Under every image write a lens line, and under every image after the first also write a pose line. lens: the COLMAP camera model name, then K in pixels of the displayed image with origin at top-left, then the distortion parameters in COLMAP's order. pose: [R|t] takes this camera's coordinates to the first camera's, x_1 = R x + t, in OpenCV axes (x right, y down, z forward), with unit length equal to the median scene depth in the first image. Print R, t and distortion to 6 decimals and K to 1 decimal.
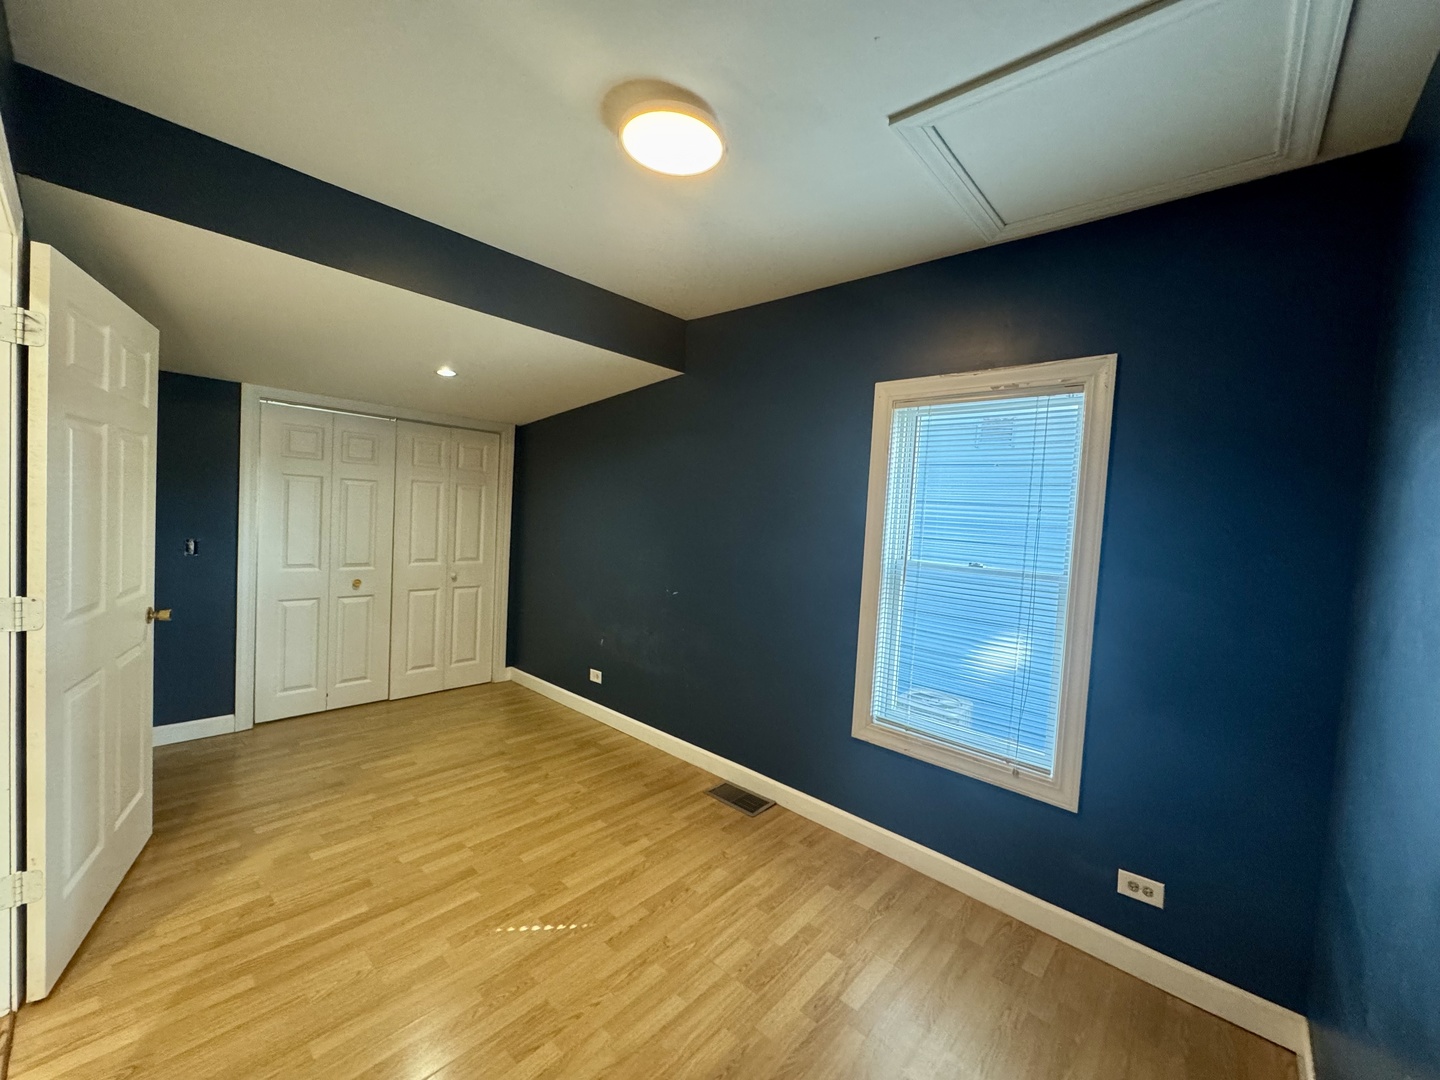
lens RADIAL K [[575.4, 0, 718.6], [0, 575.4, 539.1], [0, 0, 1]] dist [-0.000947, -0.000819]
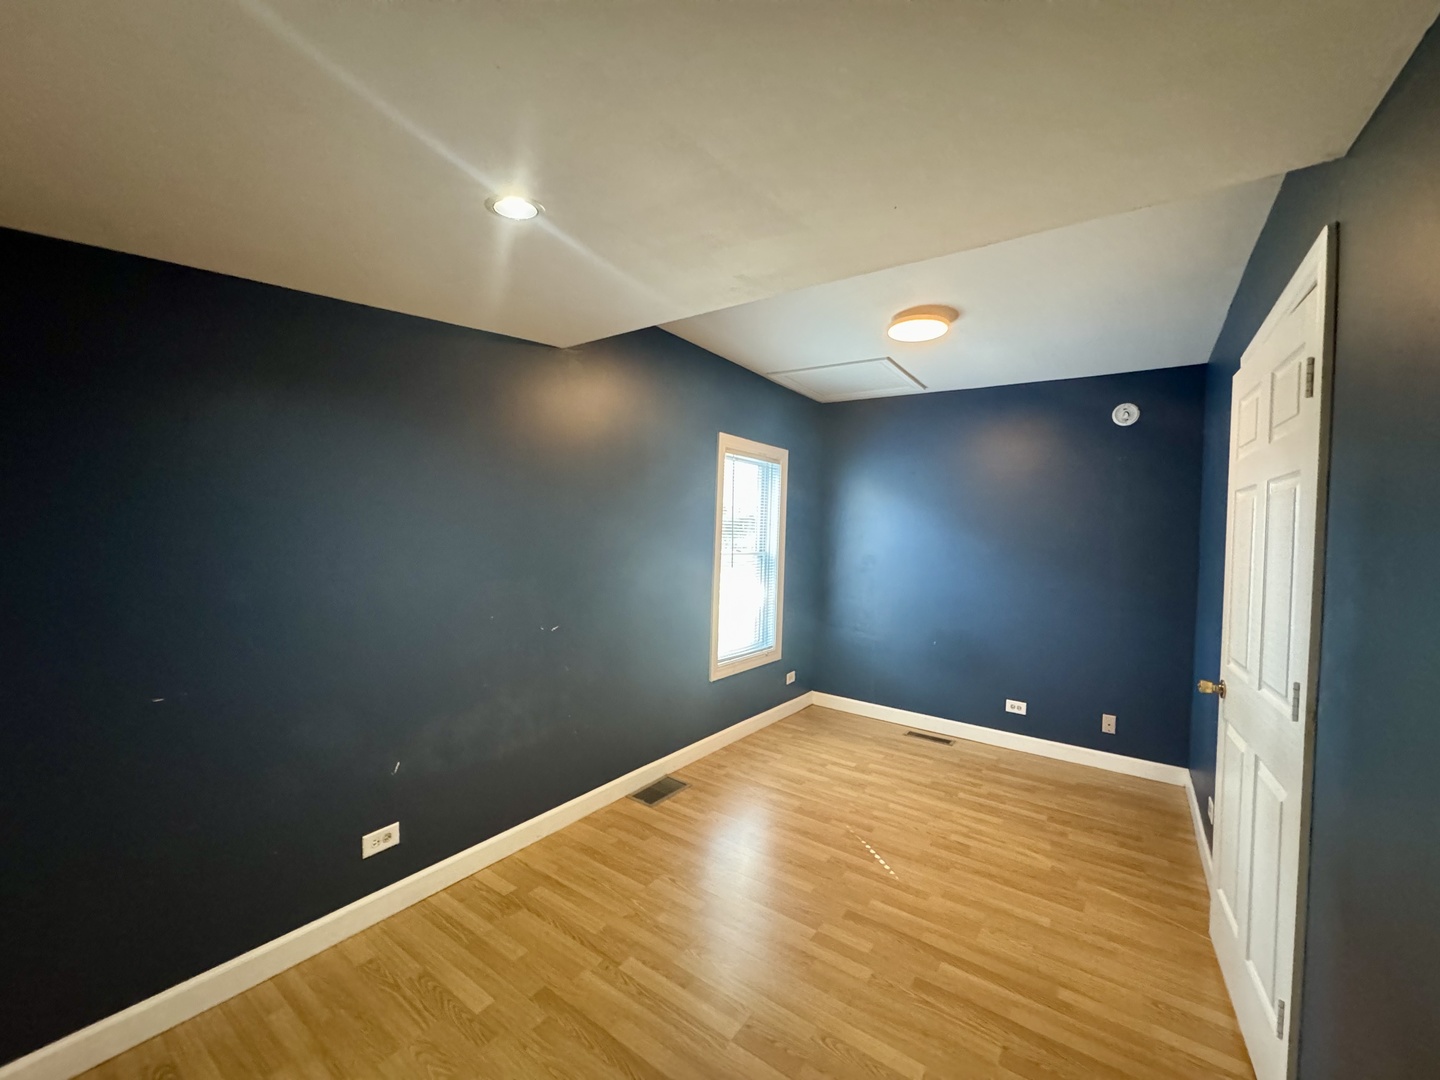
lens RADIAL K [[575.4, 0, 719.7], [0, 575.4, 539.3], [0, 0, 1]] dist [-0.000947, -0.000819]
pose [[-0.117374, -0.076692, 0.990122, -1.387880], [0.005455, 0.996949, 0.077868, -0.138322], [-0.993073, 0.014541, -0.116598, 1.391494]]
